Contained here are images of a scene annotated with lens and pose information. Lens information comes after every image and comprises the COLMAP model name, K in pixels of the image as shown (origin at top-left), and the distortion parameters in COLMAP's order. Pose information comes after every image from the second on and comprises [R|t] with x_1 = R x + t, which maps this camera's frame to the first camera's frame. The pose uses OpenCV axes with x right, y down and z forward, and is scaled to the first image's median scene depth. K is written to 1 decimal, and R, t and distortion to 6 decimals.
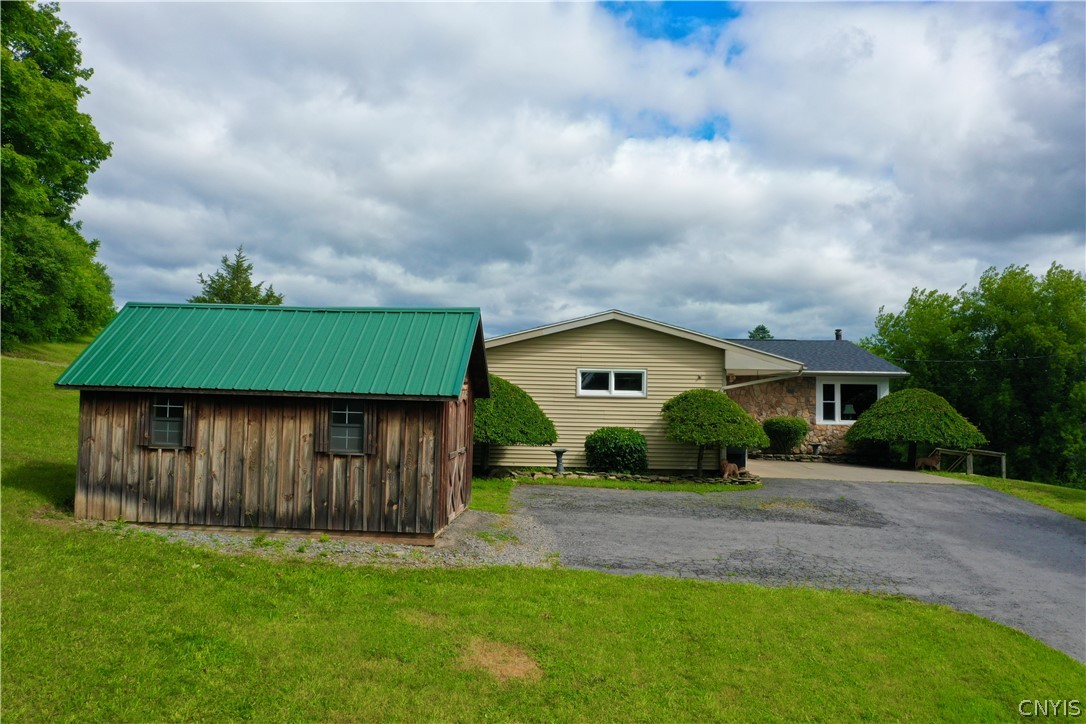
lens RADIAL K [[850.7, 0, 543.0], [0, 850.7, 362.0], [0, 0, 1]] dist [-0.005759, -0.007181]
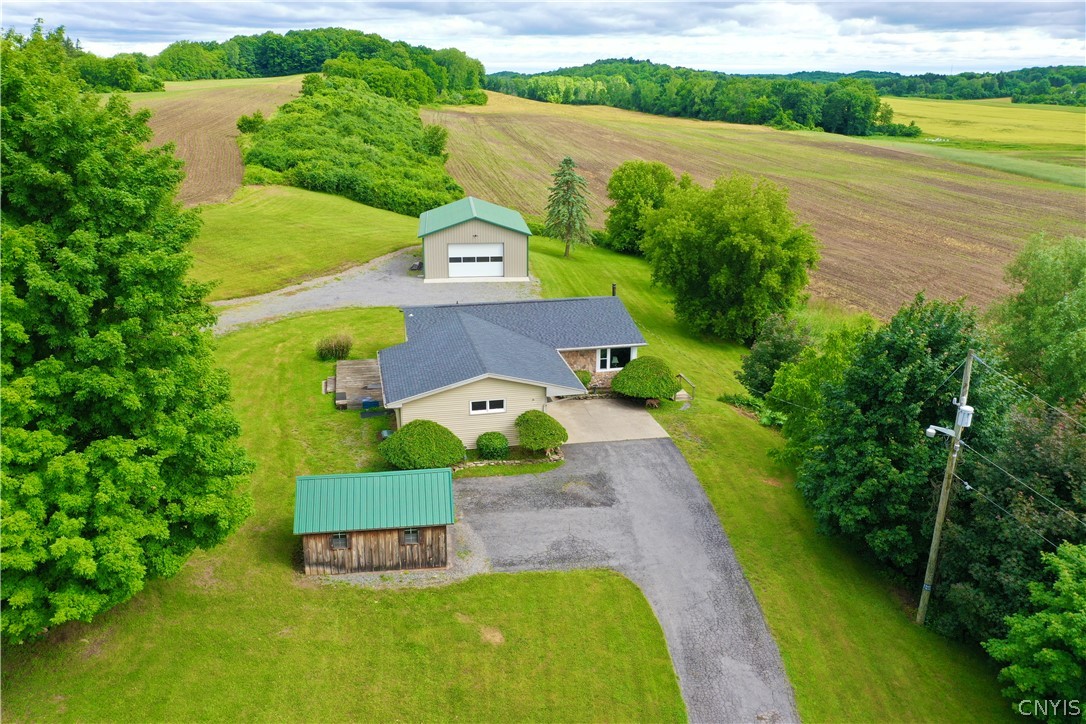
lens RADIAL K [[850.7, 0, 543.0], [0, 850.7, 362.0], [0, 0, 1]] dist [-0.005759, -0.007181]
pose [[0.975641, -0.080058, 0.204244, -0.178051], [0.000599, 0.932000, 0.362457, -0.752501], [-0.219373, -0.353505, 0.909346, -0.711532]]
